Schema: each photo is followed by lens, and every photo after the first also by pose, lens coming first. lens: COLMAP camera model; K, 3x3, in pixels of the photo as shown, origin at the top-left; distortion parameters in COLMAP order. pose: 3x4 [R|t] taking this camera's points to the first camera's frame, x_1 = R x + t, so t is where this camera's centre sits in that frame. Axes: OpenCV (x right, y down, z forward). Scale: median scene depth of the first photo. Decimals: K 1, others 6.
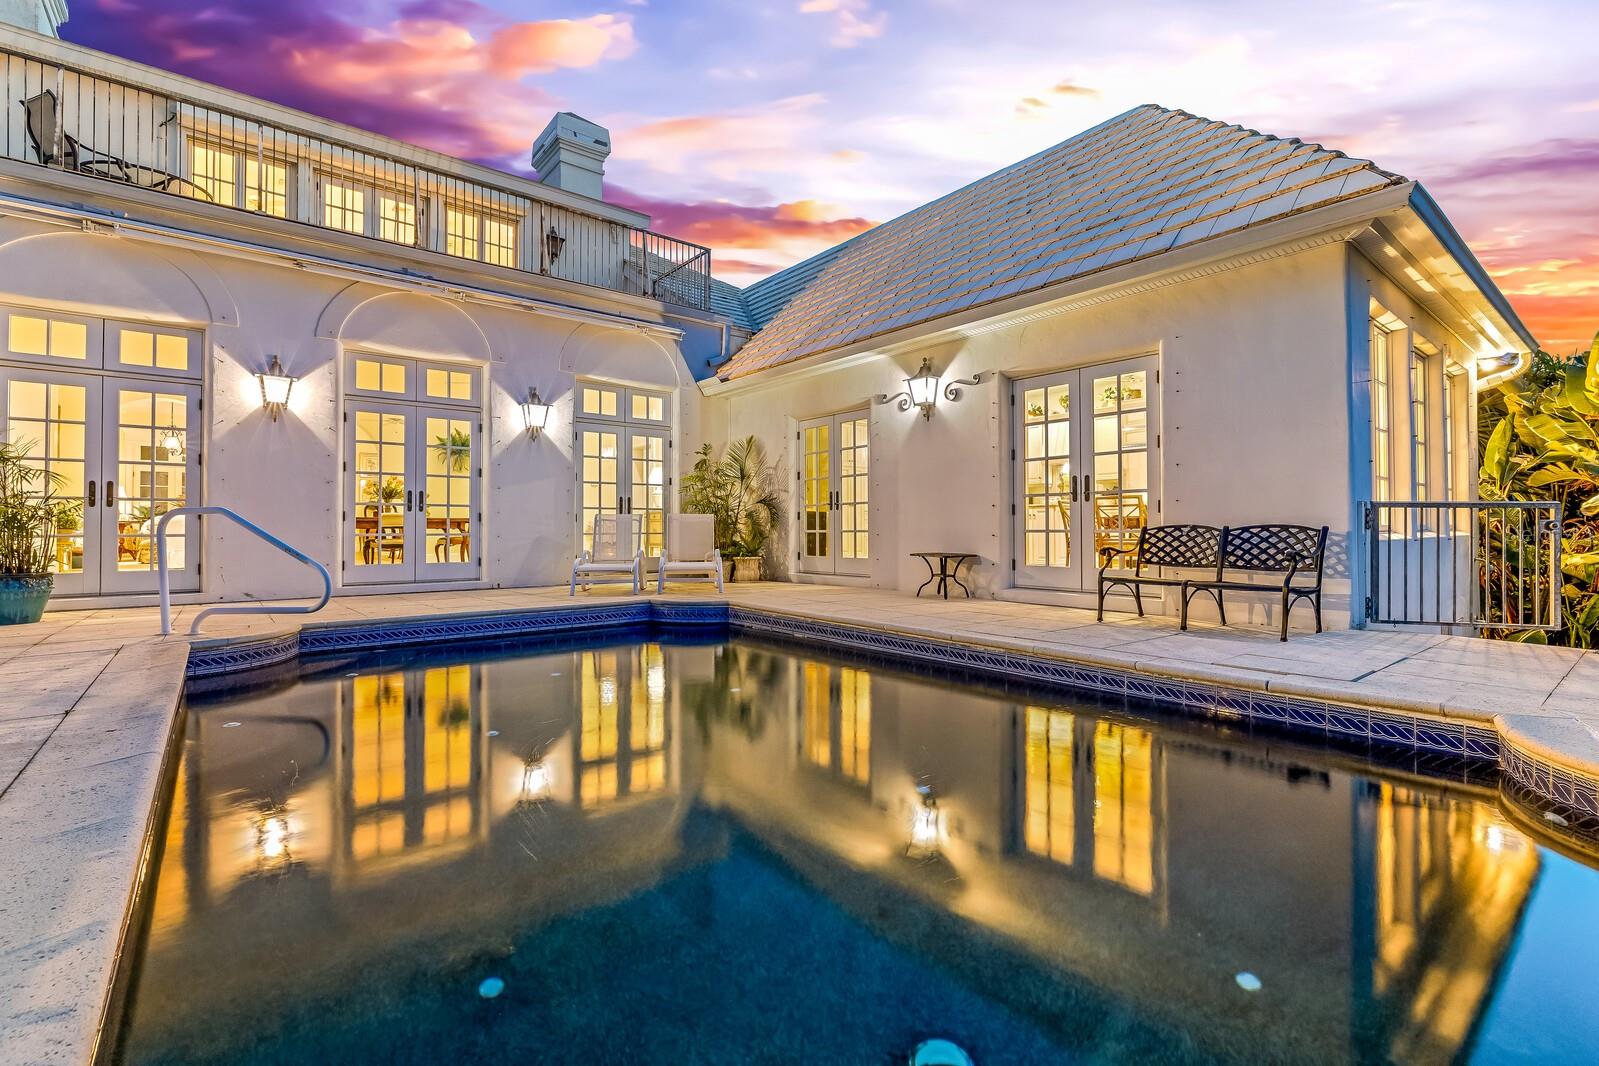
lens RADIAL K [[721.7, 0, 799.4], [0, 721.7, 518.2], [0, 0, 1]] dist [-0.001546, 0.000095]
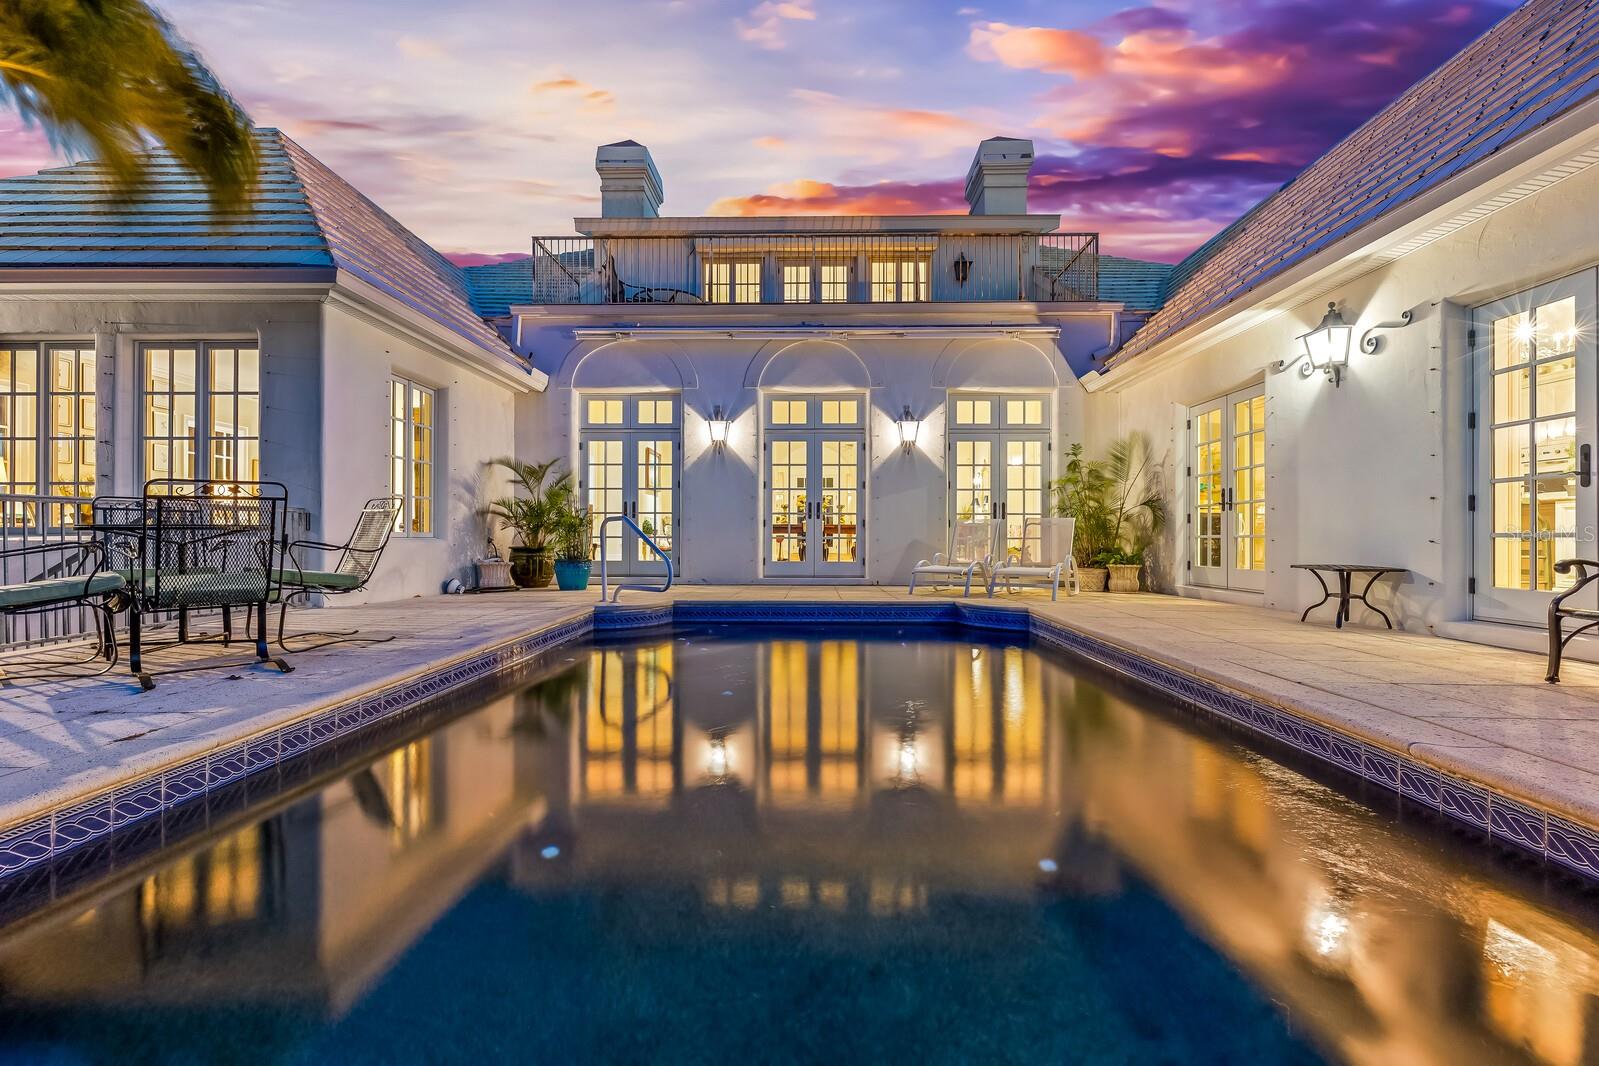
lens RADIAL K [[681.0, 0, 803.4], [0, 681.0, 535.4], [0, 0, 1]] dist [0.000058, -0.000399]
pose [[0.762641, 0.001427, -0.646820, 0.201915], [0.006082, 0.999938, 0.009376, 0.007474], [0.646793, -0.011085, 0.762585, 0.105748]]
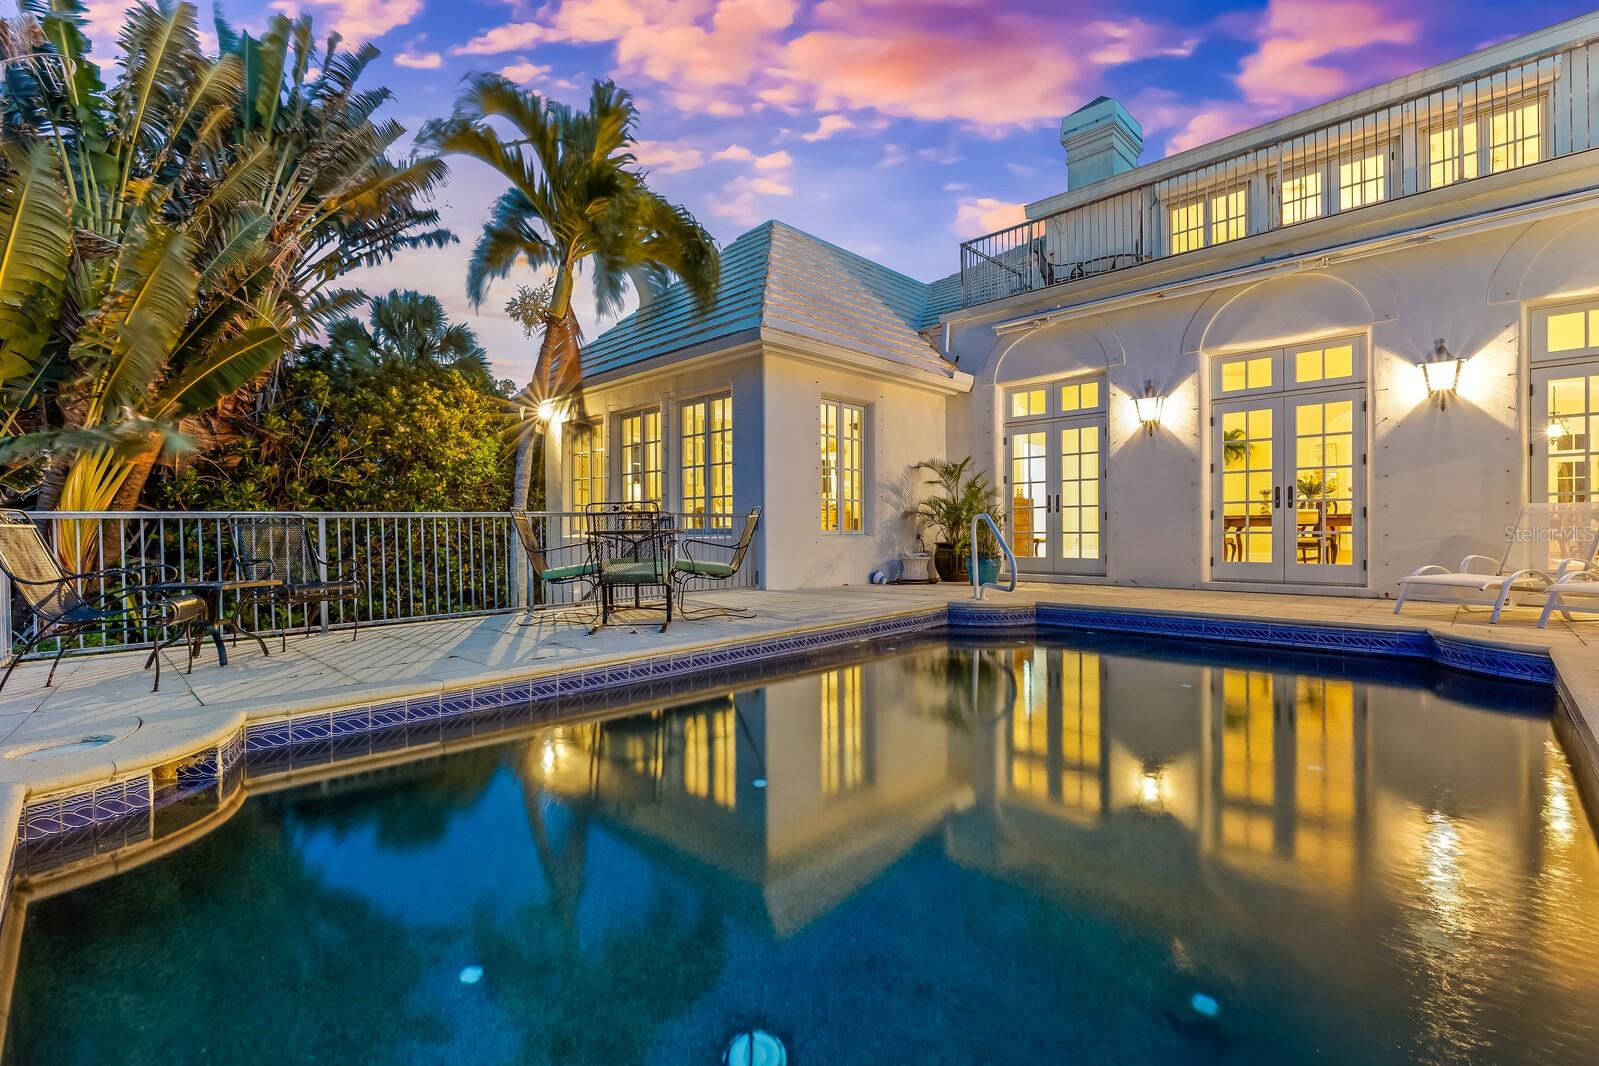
lens RADIAL K [[717.5, 0, 799.5], [0, 717.5, 533.0], [0, 0, 1]] dist [-0.002736, -0.000266]
pose [[0.114934, 0.004005, -0.993365, 0.328690], [0.021327, 0.999751, 0.006498, 0.003682], [0.993144, -0.021932, 0.114820, 0.259629]]
